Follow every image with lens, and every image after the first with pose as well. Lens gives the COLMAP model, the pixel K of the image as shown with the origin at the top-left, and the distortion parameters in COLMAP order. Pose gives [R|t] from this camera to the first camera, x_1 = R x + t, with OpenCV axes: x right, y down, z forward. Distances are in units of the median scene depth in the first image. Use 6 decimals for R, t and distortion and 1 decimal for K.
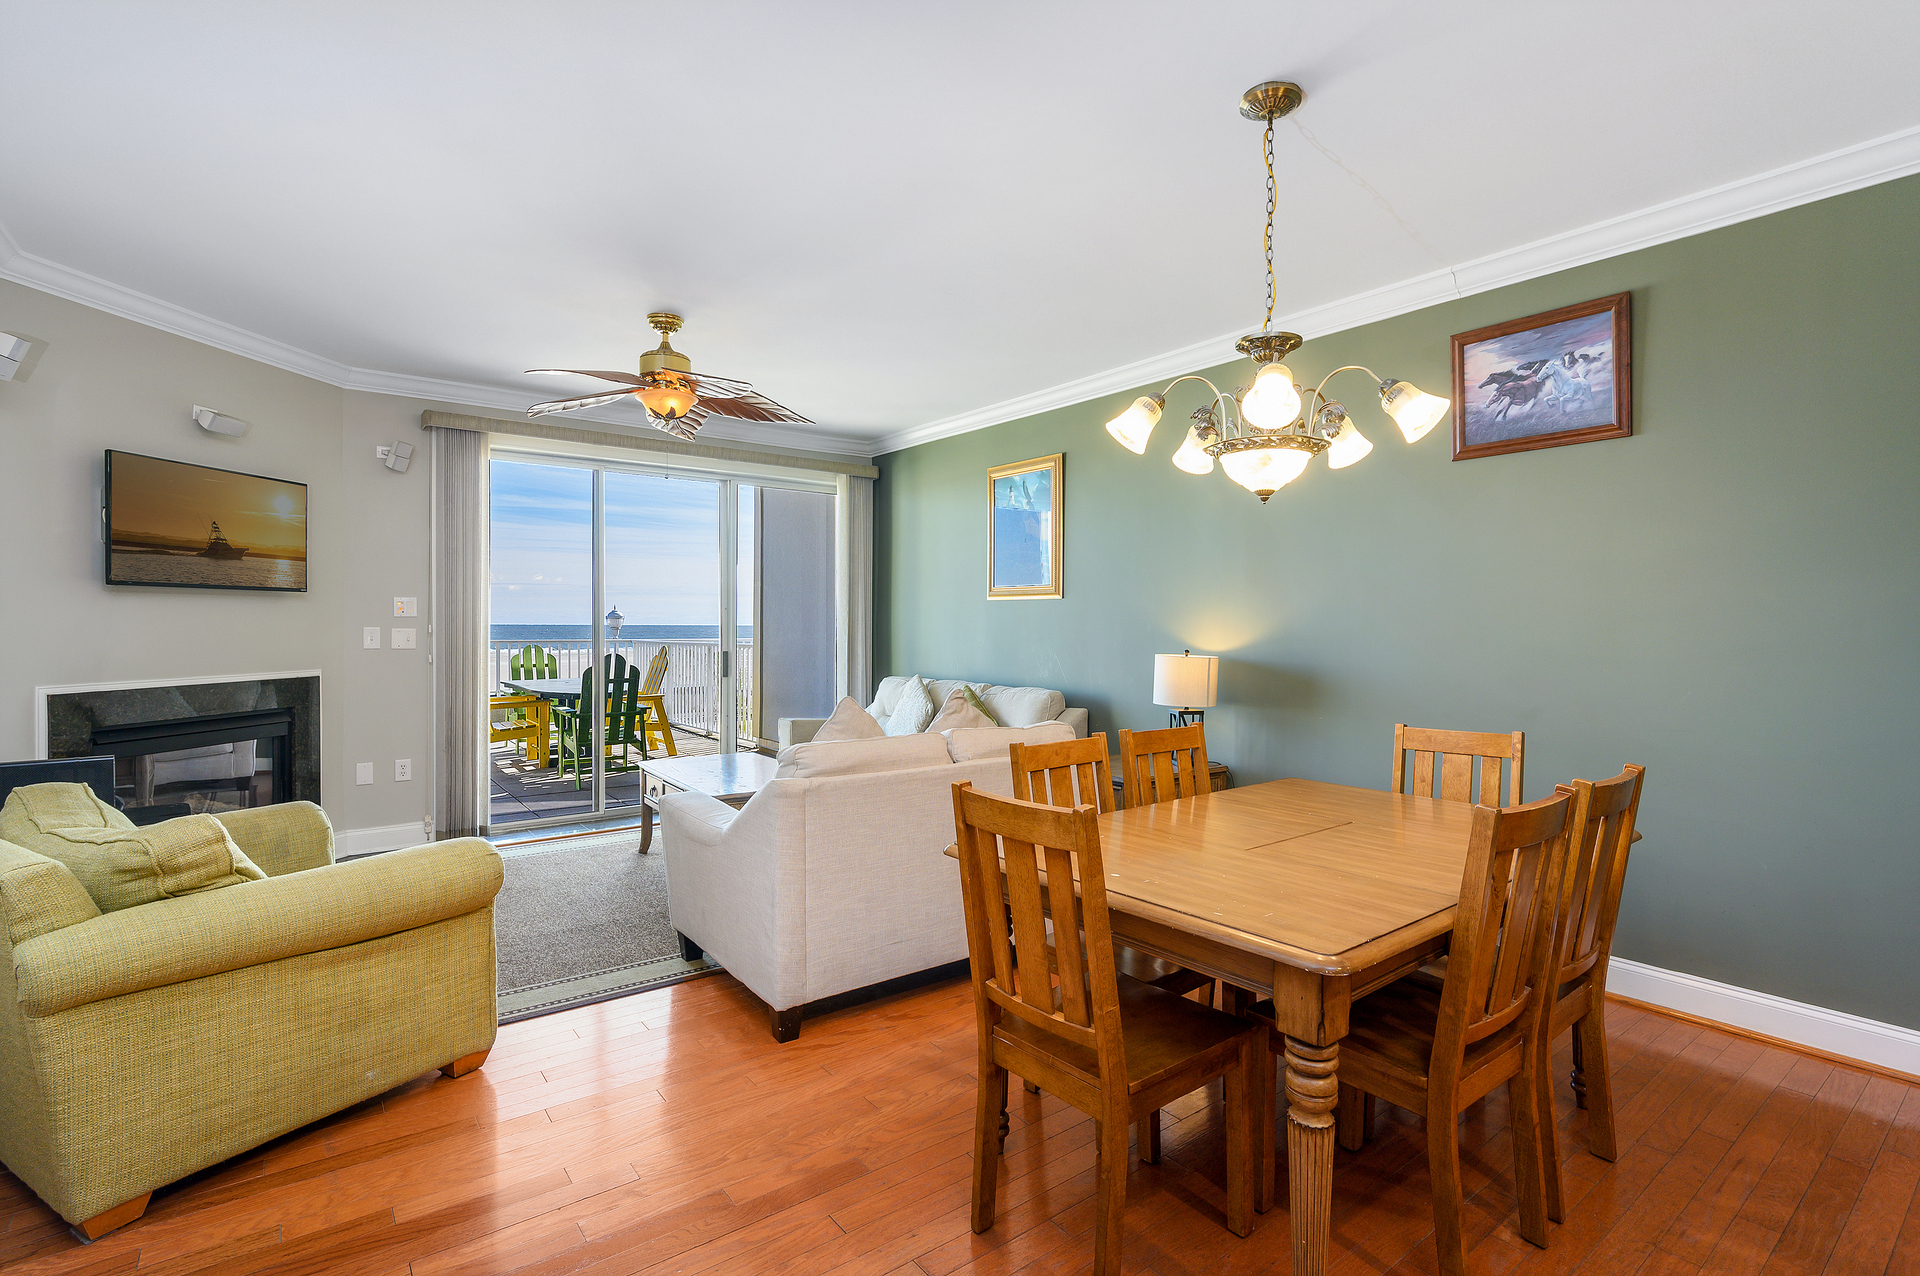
lens RADIAL K [[901.0, 0, 957.0], [0, 901.0, 629.7], [0, 0, 1]] dist [-0.001252, -0.000003]
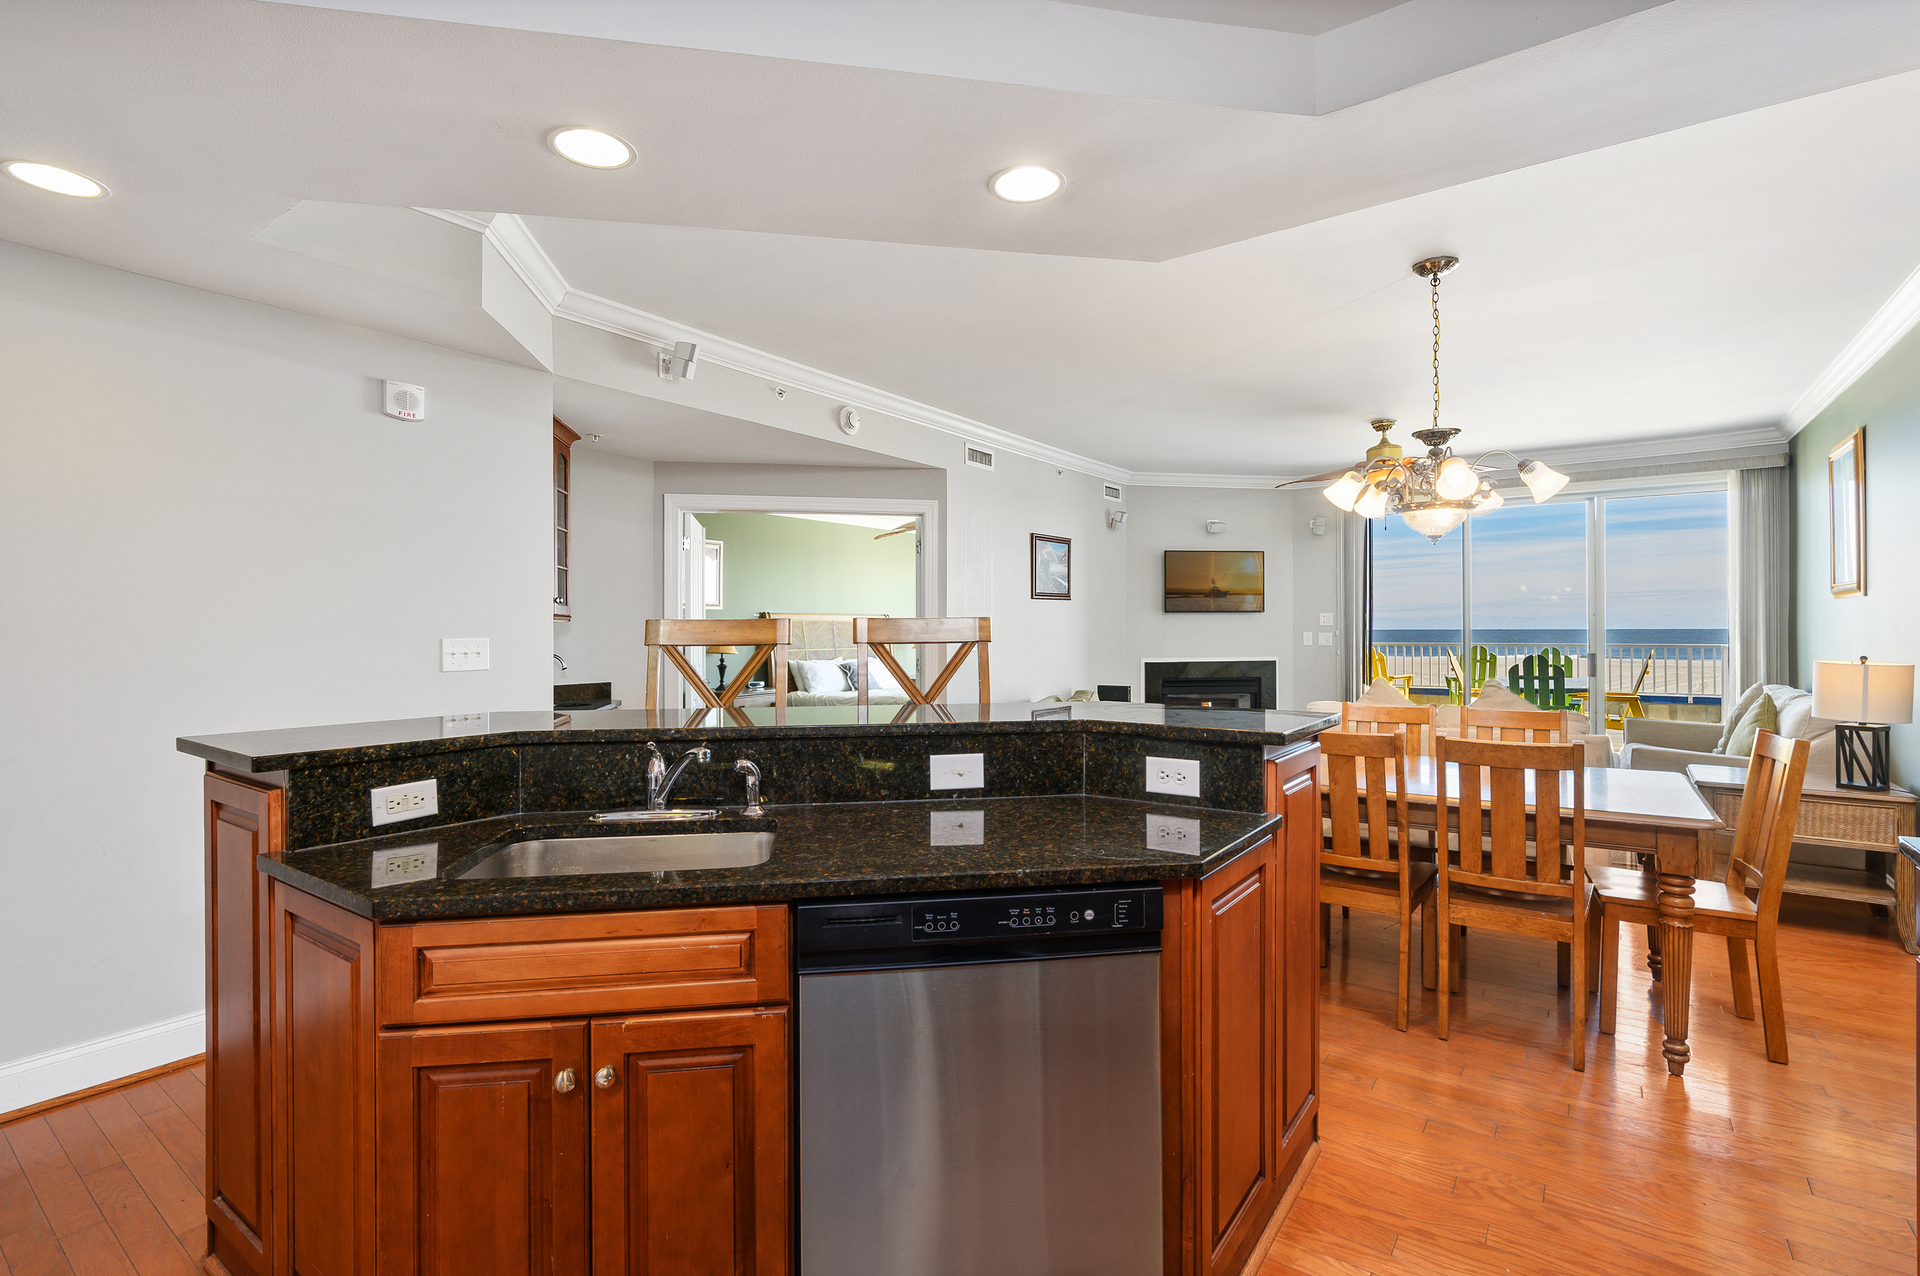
lens RADIAL K [[901.0, 0, 965.7], [0, 901.0, 635.0], [0, 0, 1]] dist [-0.001252, -0.000003]
pose [[0.285031, 0.000379, -0.958518, 0.839419], [-0.003017, 0.999995, -0.000502, 0.005451], [0.958514, 0.003035, 0.285030, -0.072408]]
